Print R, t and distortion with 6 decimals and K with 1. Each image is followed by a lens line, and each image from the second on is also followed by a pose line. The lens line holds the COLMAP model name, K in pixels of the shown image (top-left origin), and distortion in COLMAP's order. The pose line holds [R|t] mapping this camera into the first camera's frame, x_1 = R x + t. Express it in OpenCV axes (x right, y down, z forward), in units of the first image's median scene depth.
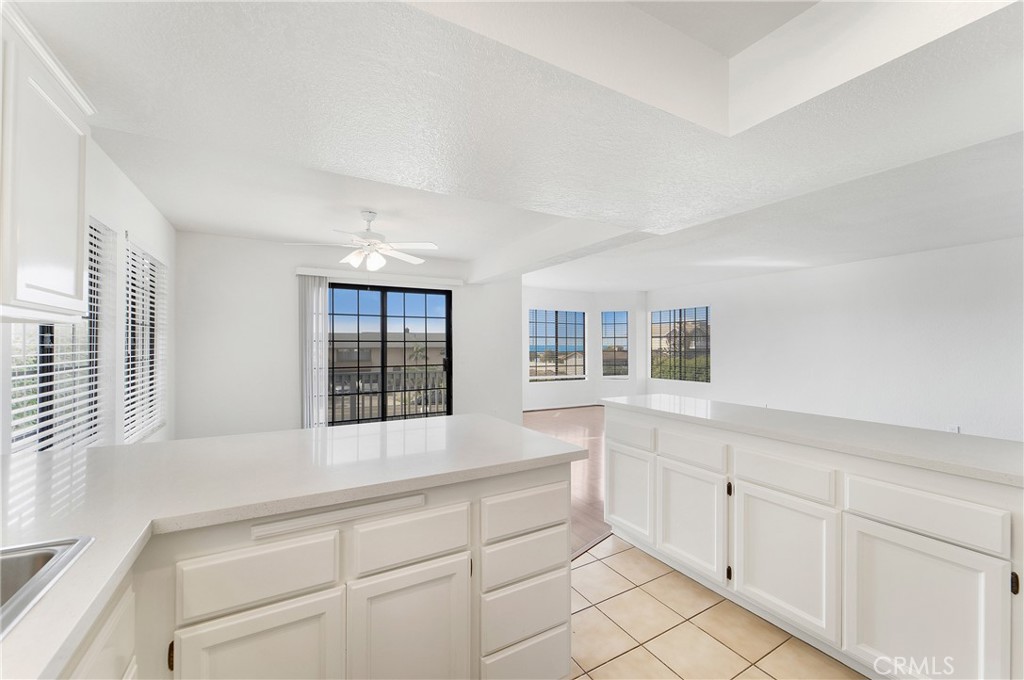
lens RADIAL K [[412.1, 0, 521.9], [0, 412.1, 335.8], [0, 0, 1]] dist [0.007842, -0.002673]
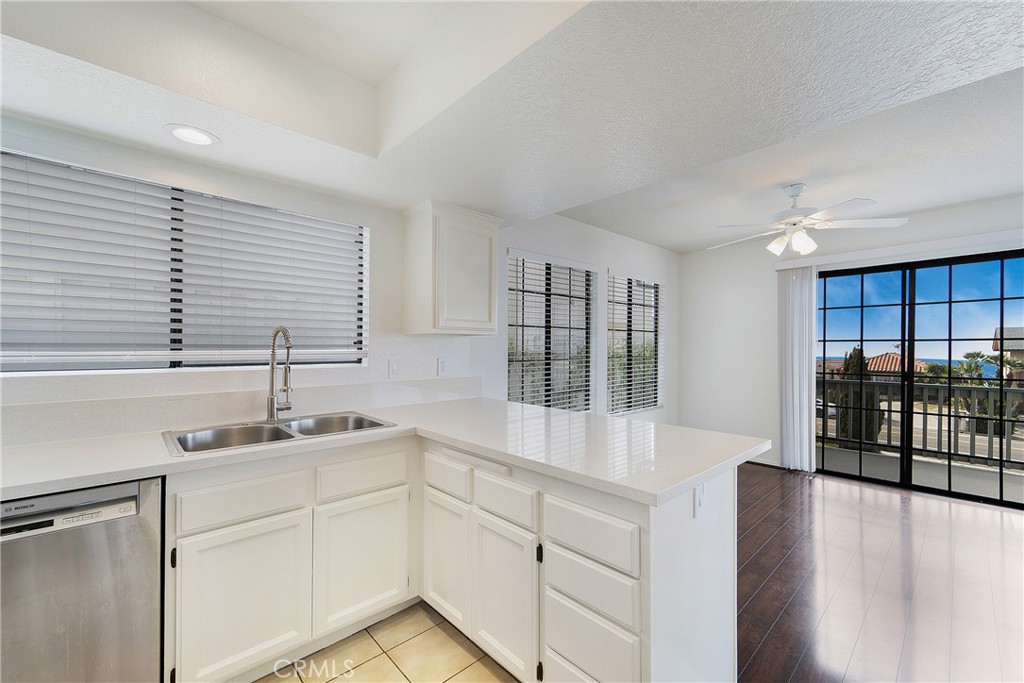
lens RADIAL K [[413.9, 0, 496.6], [0, 413.9, 349.4], [0, 0, 1]] dist [0.003049, -0.000245]
pose [[0.196938, 0.007710, -0.980386, 0.217895], [0.024310, 0.999623, 0.012745, 0.002700], [0.980115, -0.026344, 0.196676, 0.163798]]
